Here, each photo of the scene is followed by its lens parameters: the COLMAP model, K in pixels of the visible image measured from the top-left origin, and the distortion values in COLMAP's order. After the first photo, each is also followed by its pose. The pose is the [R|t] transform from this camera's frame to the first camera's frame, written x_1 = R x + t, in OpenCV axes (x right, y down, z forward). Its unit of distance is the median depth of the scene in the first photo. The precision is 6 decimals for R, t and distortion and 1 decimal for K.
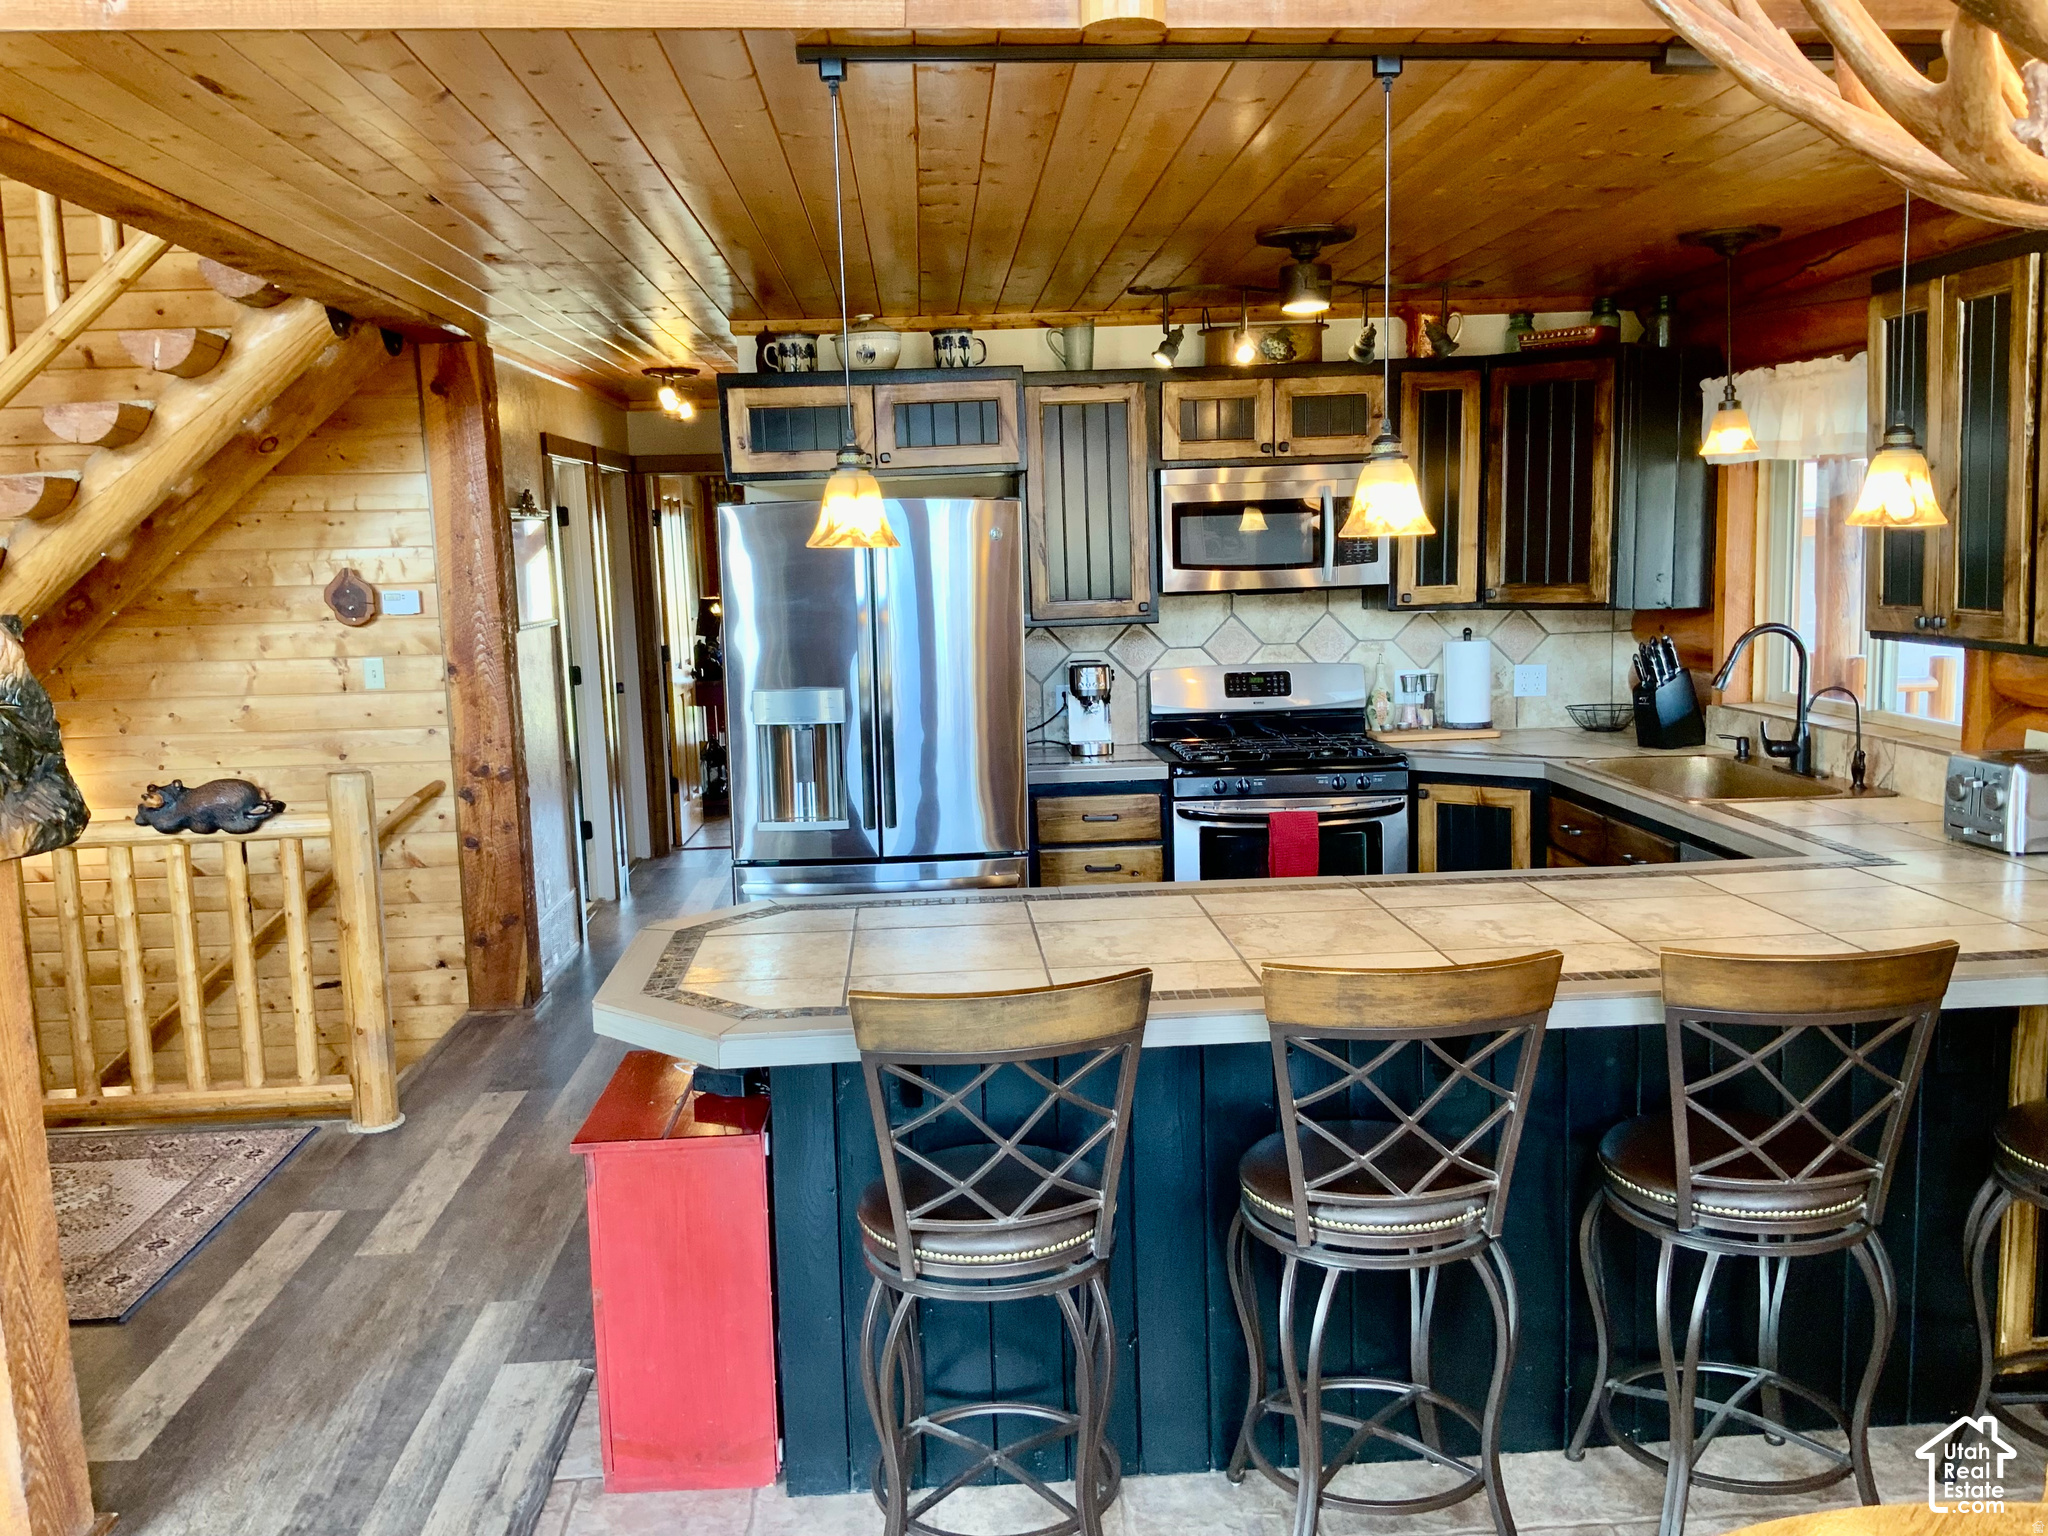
lens RADIAL K [[1715.9, 0, 1006.5], [0, 1715.9, 778.3], [0, 0, 1]] dist [0.044250, -0.079337]
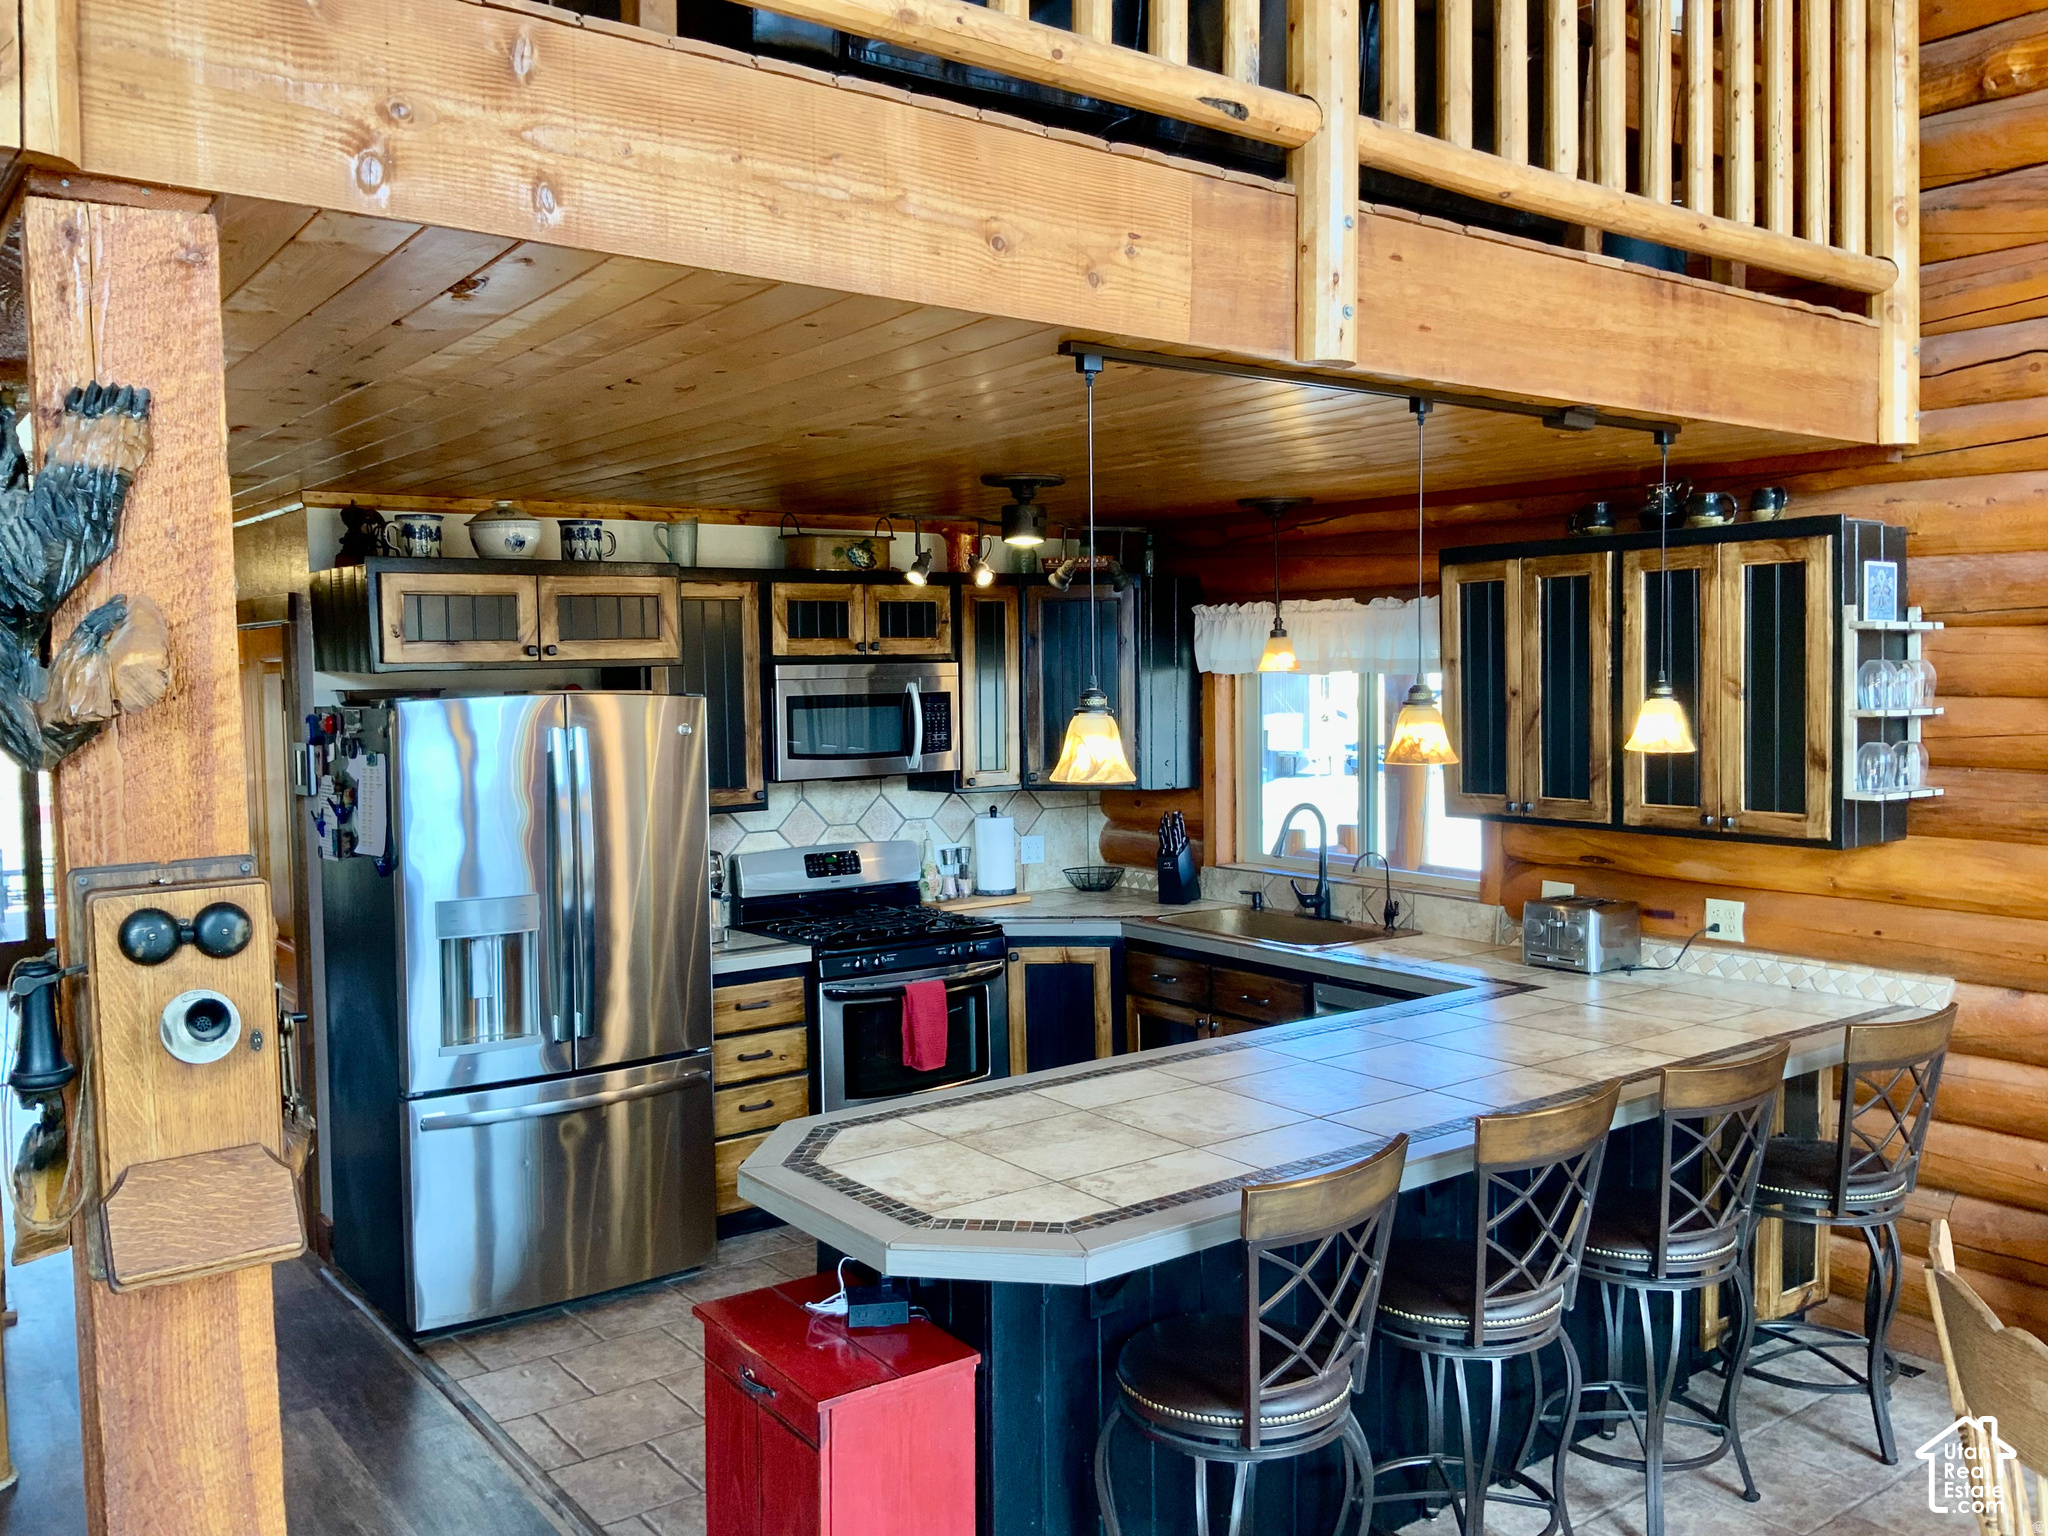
lens RADIAL K [[1715.9, 0, 1015.8], [0, 1715.9, 760.5], [0, 0, 1]] dist [0.044250, -0.079337]
pose [[0.831959, -0.012812, 0.554689, -0.374607], [0.064782, 0.995139, -0.074179, -0.035318], [-0.551042, 0.097648, 0.828745, 0.060202]]
